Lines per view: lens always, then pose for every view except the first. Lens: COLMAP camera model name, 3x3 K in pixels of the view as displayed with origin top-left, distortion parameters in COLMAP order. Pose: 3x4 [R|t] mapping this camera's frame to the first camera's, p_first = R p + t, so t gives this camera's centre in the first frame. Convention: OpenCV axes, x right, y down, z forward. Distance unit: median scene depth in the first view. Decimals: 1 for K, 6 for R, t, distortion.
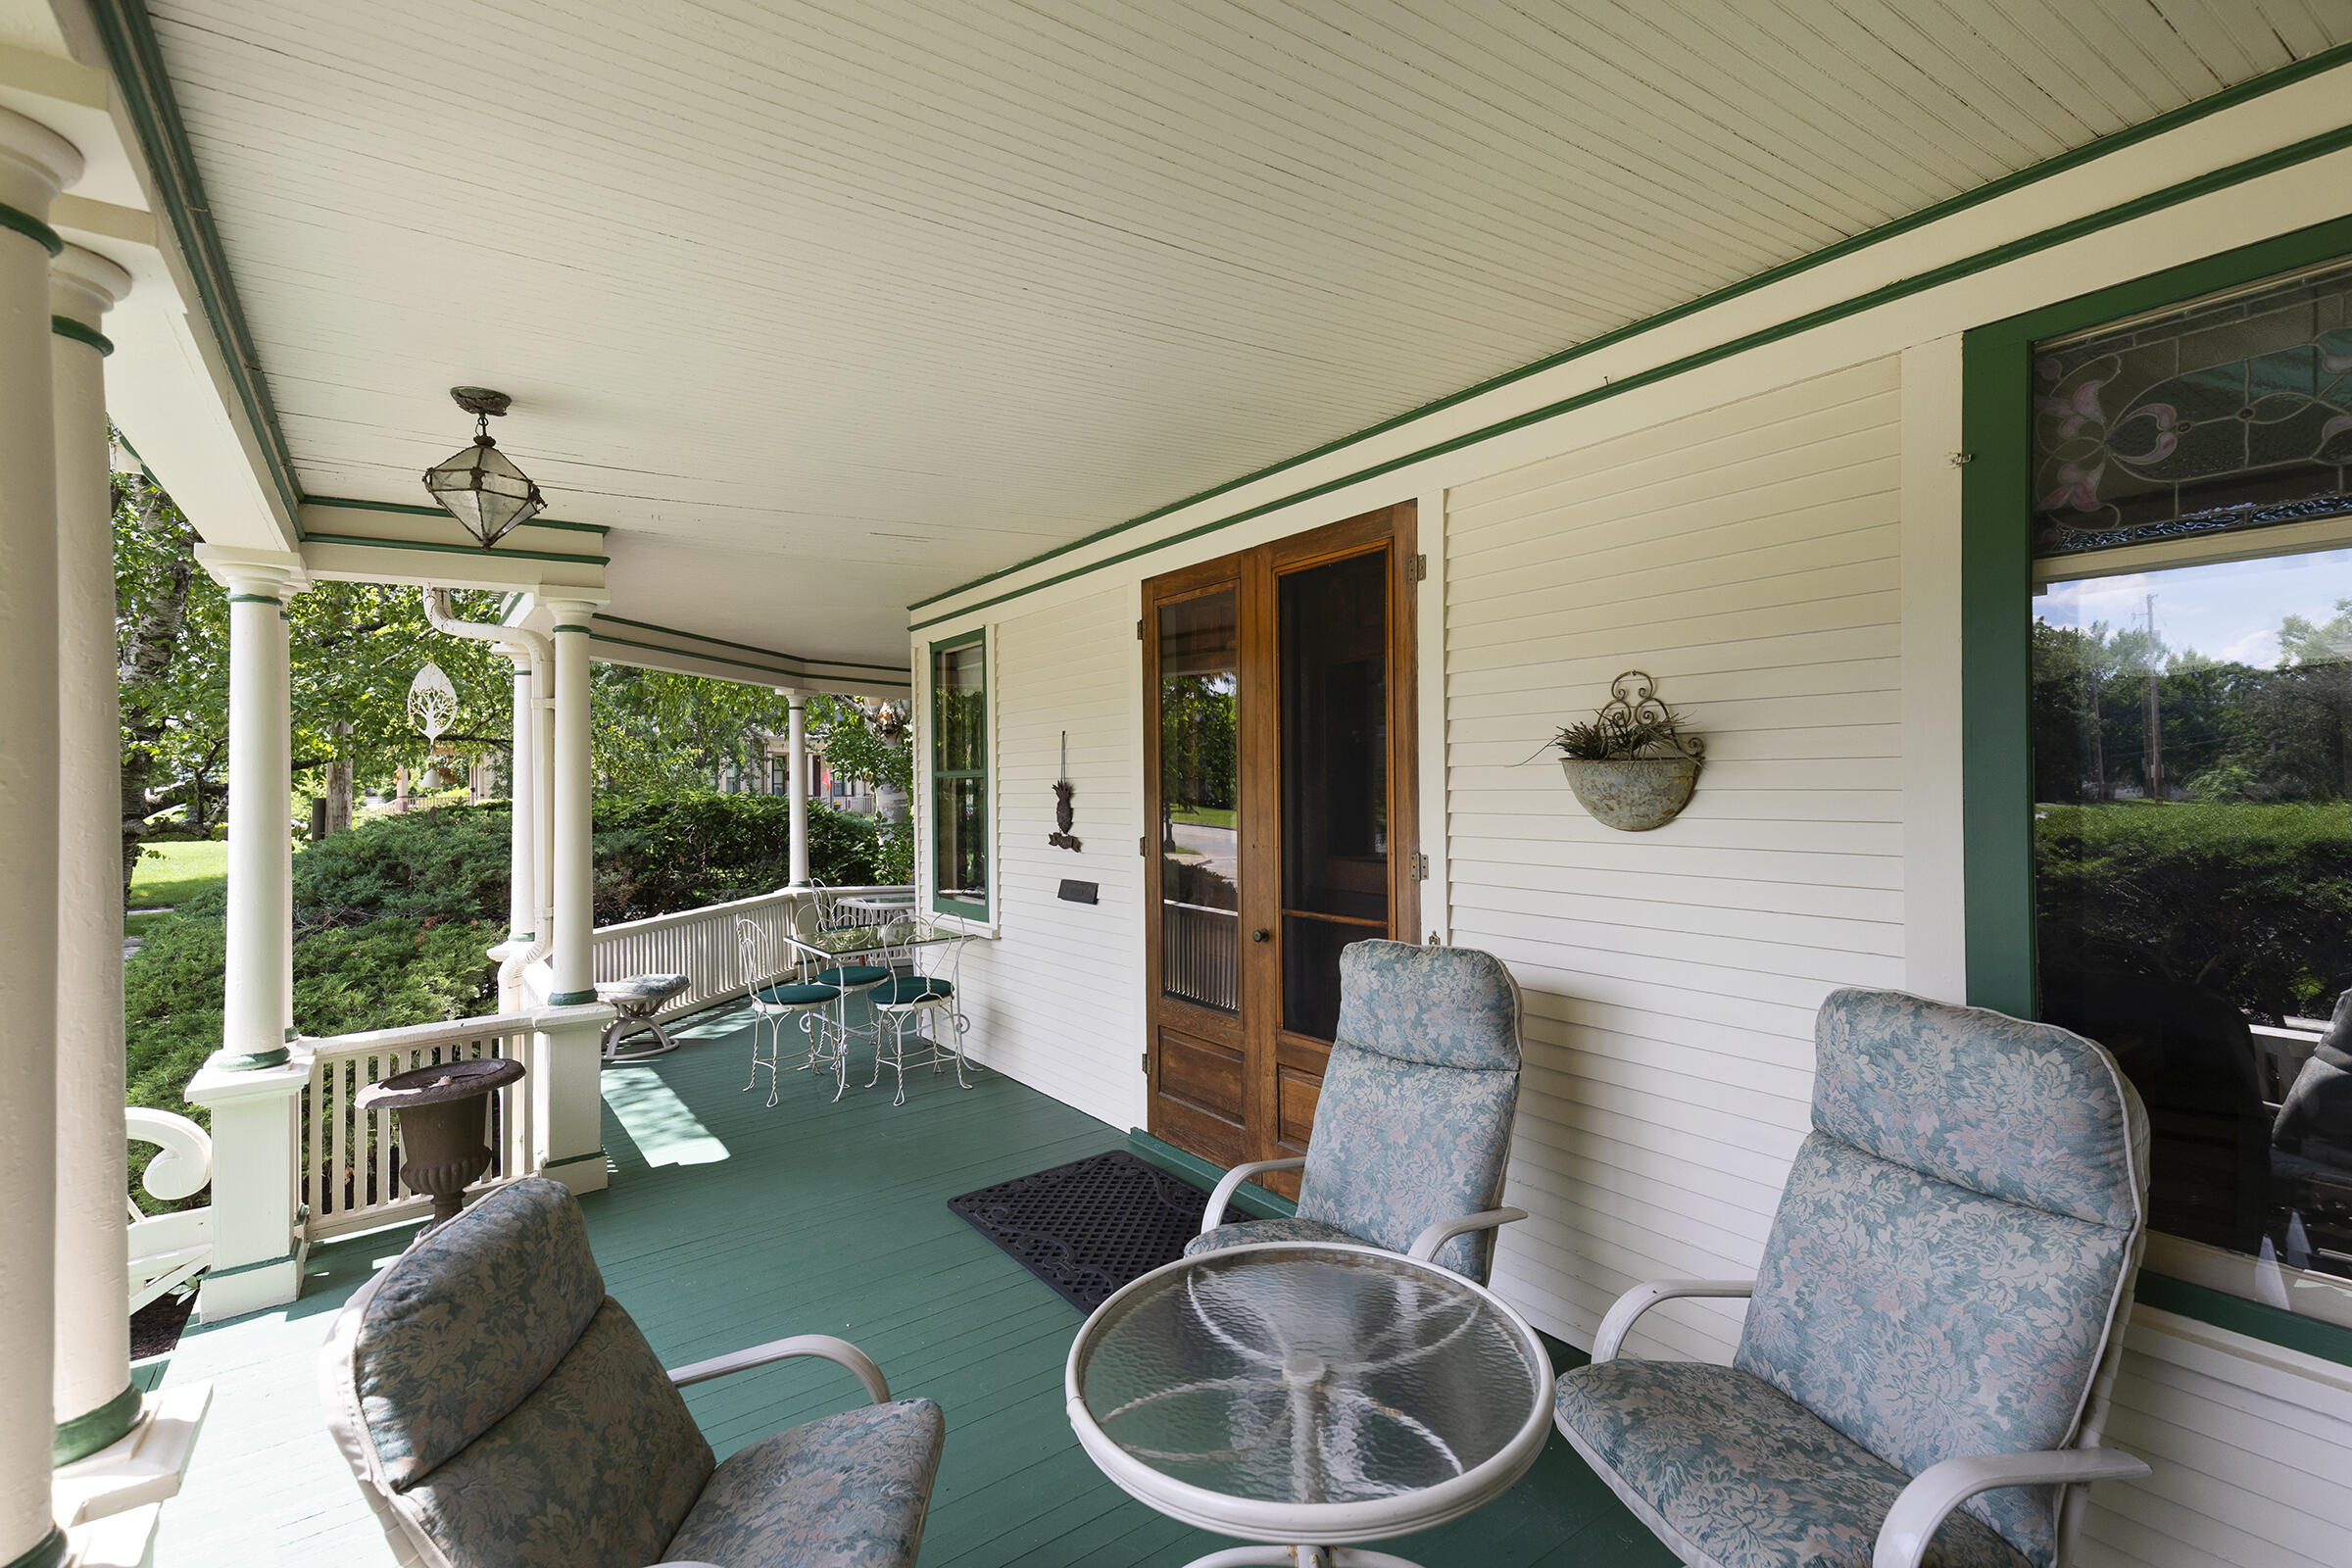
lens RADIAL K [[1084.7, 0, 1184.5], [0, 1084.7, 762.9], [0, 0, 1]] dist [0.038385, 0.000148]
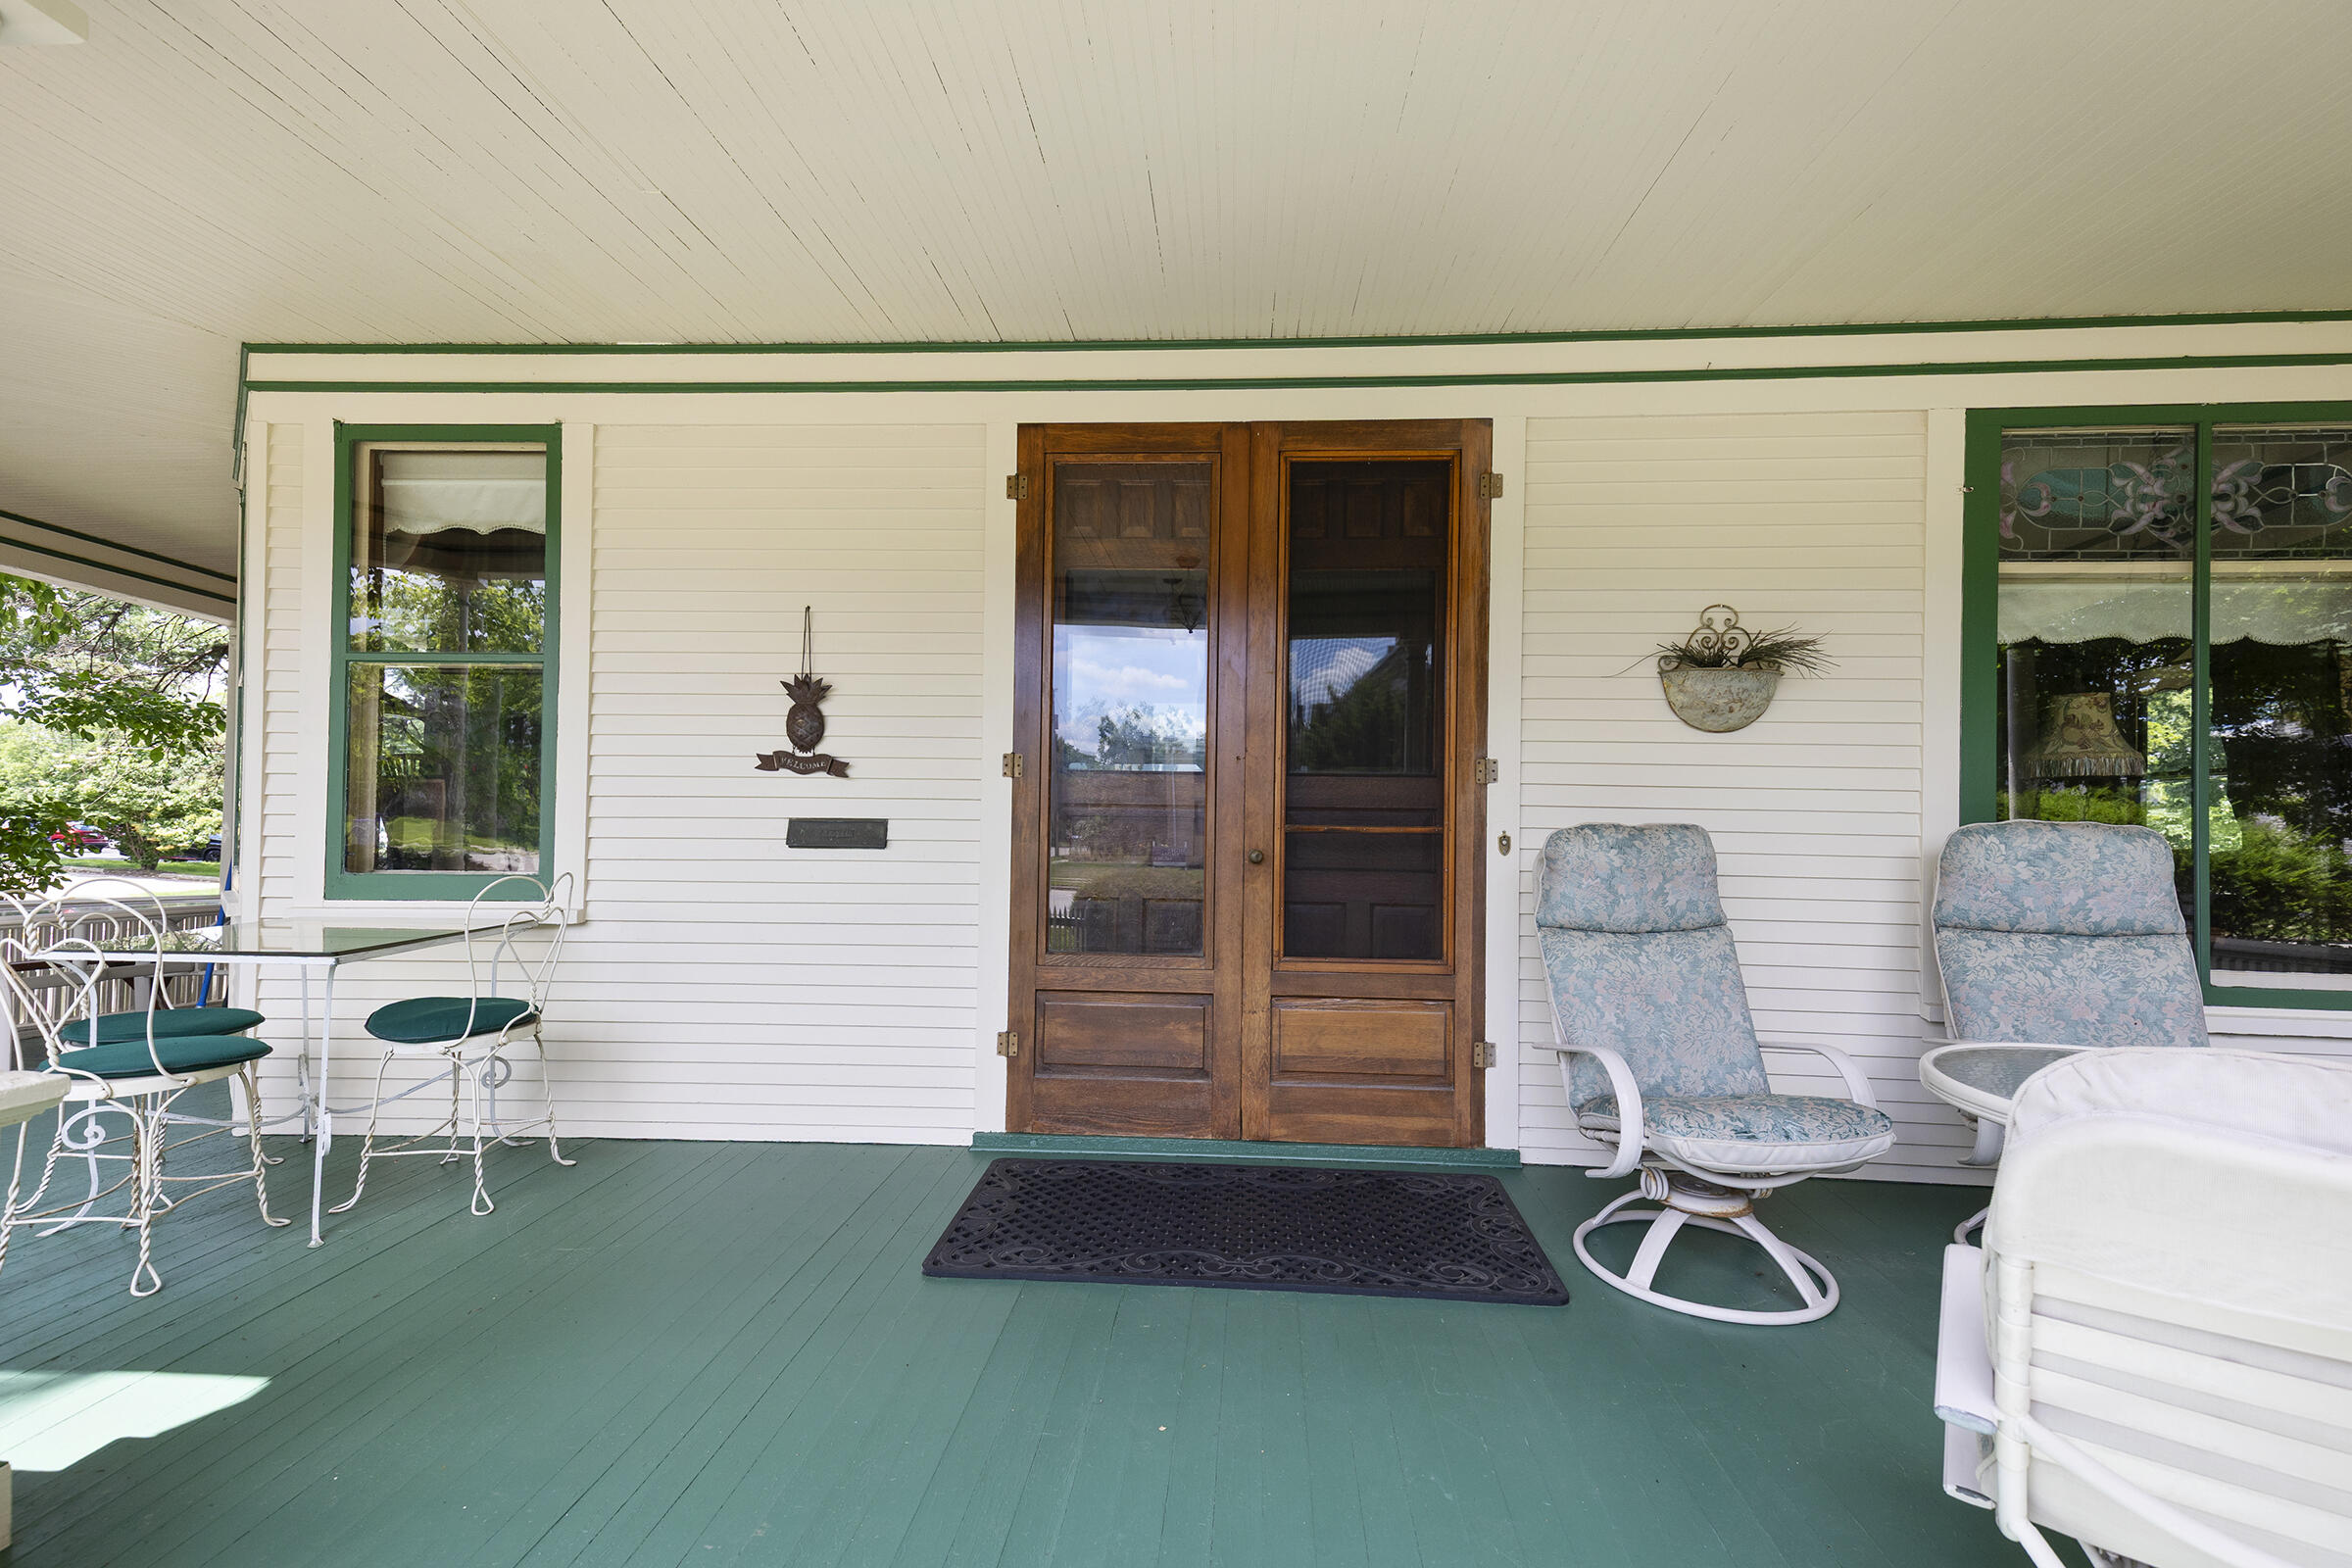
lens RADIAL K [[1091.6, 0, 1176.0], [0, 1091.6, 784.0], [0, 0, 1]] dist [0.041689, 0.000054]
pose [[0.626793, 0.049202, 0.777631, -0.766837], [-0.038751, 0.998738, -0.031957, 0.149633], [-0.778222, -0.010103, 0.627908, 0.558304]]
